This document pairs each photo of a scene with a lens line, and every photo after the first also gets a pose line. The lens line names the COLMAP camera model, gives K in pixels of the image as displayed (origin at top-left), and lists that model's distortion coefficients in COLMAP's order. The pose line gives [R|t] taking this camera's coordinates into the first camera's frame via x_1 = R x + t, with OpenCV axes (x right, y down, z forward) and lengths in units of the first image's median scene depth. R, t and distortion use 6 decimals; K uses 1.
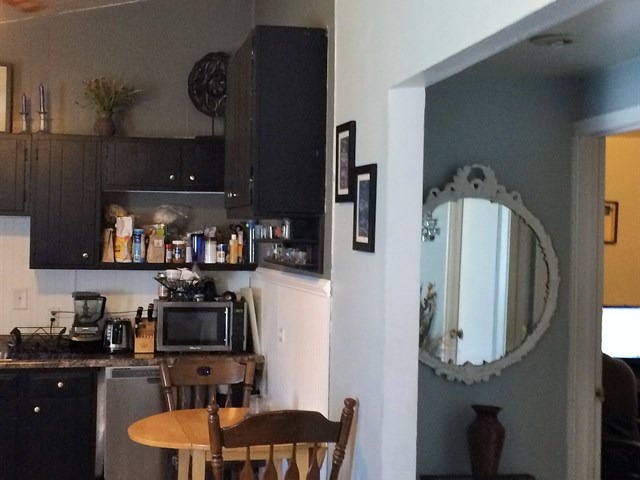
lens RADIAL K [[1039.2, 0, 322.9], [0, 1039.2, 234.0], [0, 0, 1]] dist [0.053930, 0.000000]
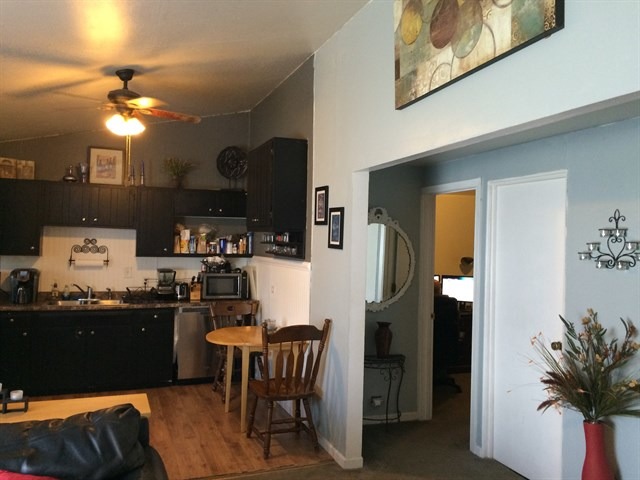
lens RADIAL K [[548.3, 0, 319.5], [0, 548.3, 238.3], [0, 0, 1]] dist [0.064519, -0.076179]
pose [[0.988283, 0.005027, 0.152548, -0.101062], [-0.005252, 0.999986, 0.001078, -0.003367], [-0.152540, -0.001866, 0.988296, -0.054707]]
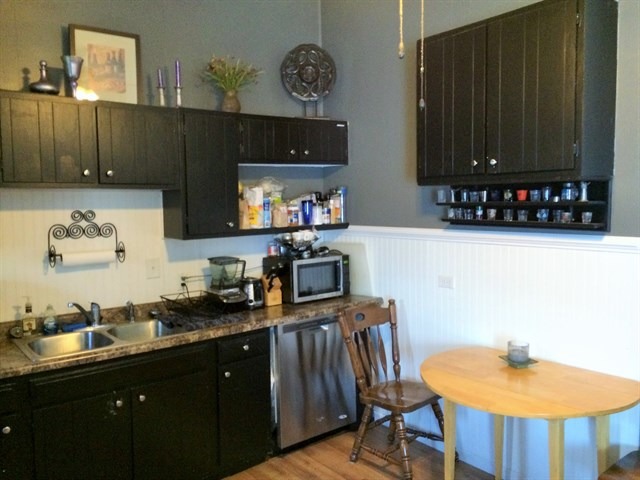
lens RADIAL K [[548.3, 0, 323.4], [0, 548.3, 237.6], [0, 0, 1]] dist [0.064519, -0.076179]
pose [[0.894841, -0.068410, 0.441112, -0.393058], [0.032666, 0.995573, 0.088134, -0.012686], [-0.445188, -0.064456, 0.893114, 0.443102]]
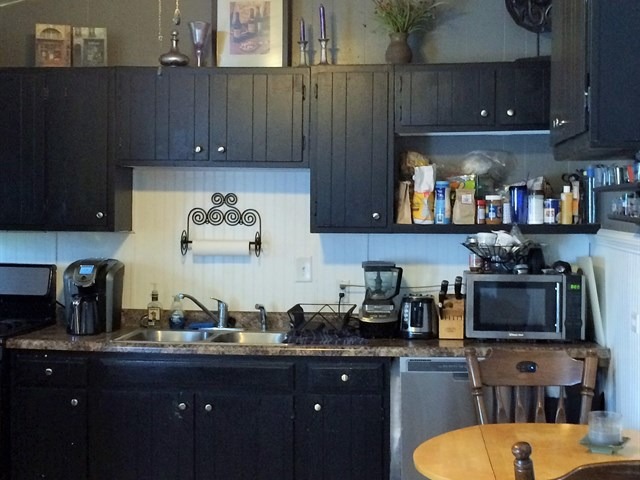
lens RADIAL K [[1039.2, 0, 321.2], [0, 1039.2, 236.0], [0, 0, 1]] dist [0.053930, 0.000000]
pose [[0.946850, -0.006113, -0.321616, -0.011646], [0.016128, 0.999464, 0.028485, 0.012667], [0.321270, -0.032158, 0.946441, 0.231527]]
